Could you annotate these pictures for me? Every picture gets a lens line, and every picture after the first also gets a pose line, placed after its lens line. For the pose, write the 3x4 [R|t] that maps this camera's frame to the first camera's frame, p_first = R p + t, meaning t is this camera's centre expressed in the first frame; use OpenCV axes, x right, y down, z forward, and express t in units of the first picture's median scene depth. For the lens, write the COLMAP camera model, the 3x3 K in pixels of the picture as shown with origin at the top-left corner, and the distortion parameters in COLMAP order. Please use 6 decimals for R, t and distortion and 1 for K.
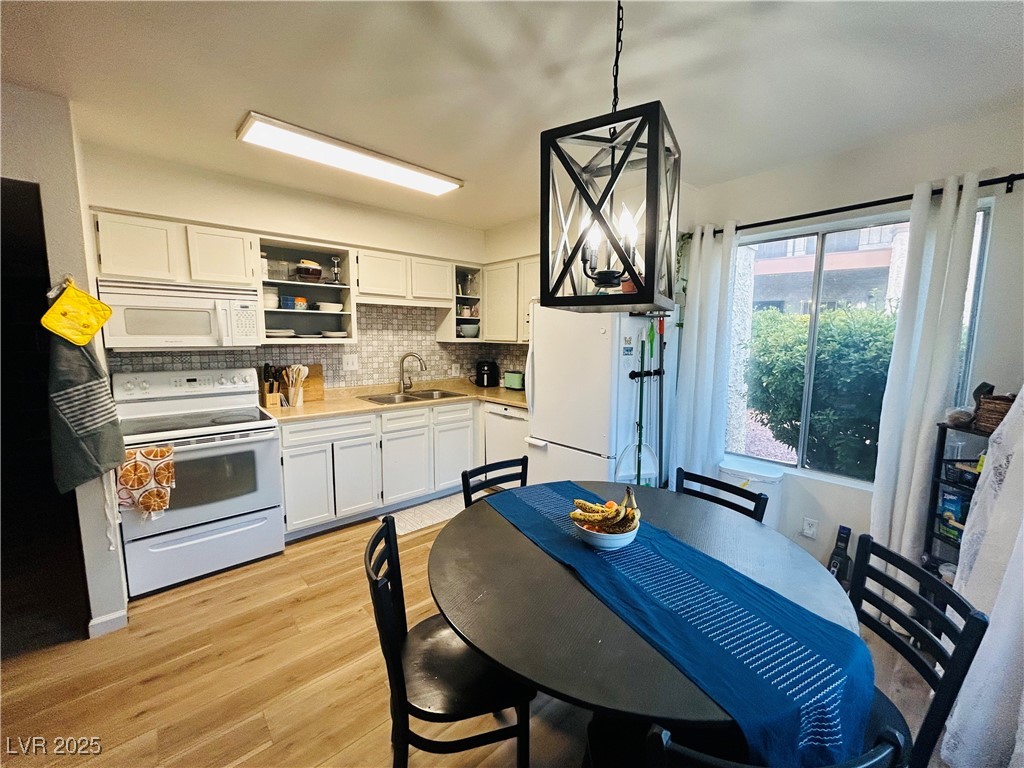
lens RADIAL K [[412.3, 0, 519.5], [0, 412.3, 382.7], [0, 0, 1]] dist [0.000566, -0.000483]
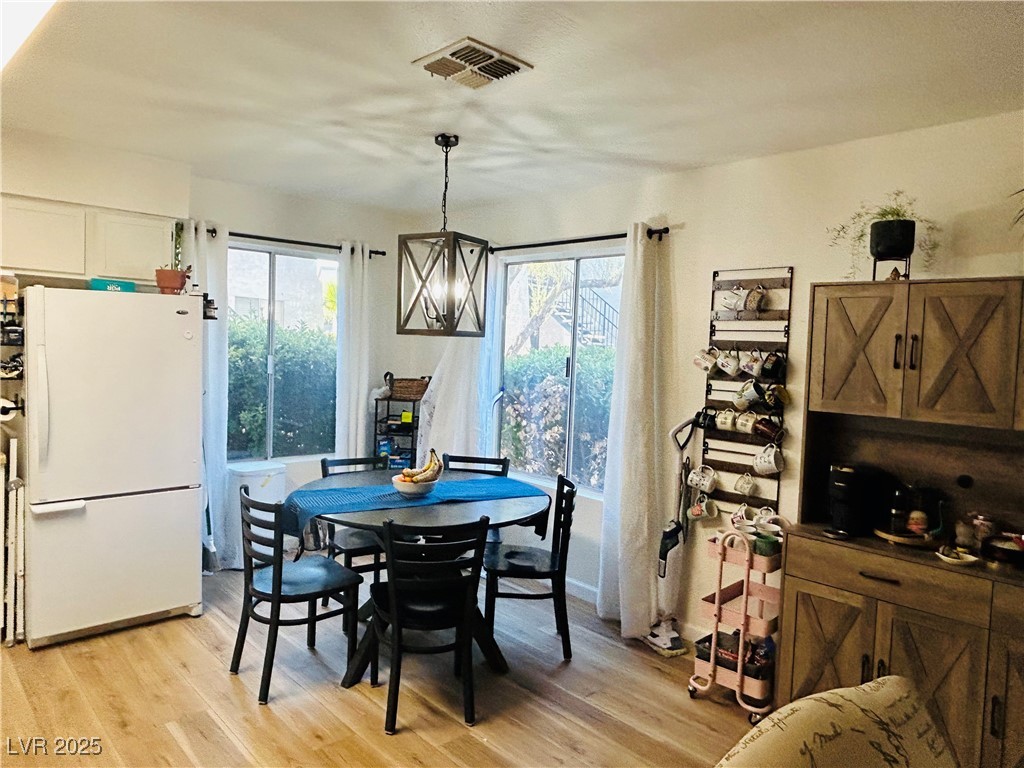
lens RADIAL K [[671.9, 0, 509.0], [0, 671.9, 382.6], [0, 0, 1]] dist [0.001710, 0.000110]
pose [[-0.034168, -0.071361, 0.996865, -1.618835], [0.060663, 0.995460, 0.073340, -0.128162], [-0.997573, 0.062978, -0.029683, 0.551564]]
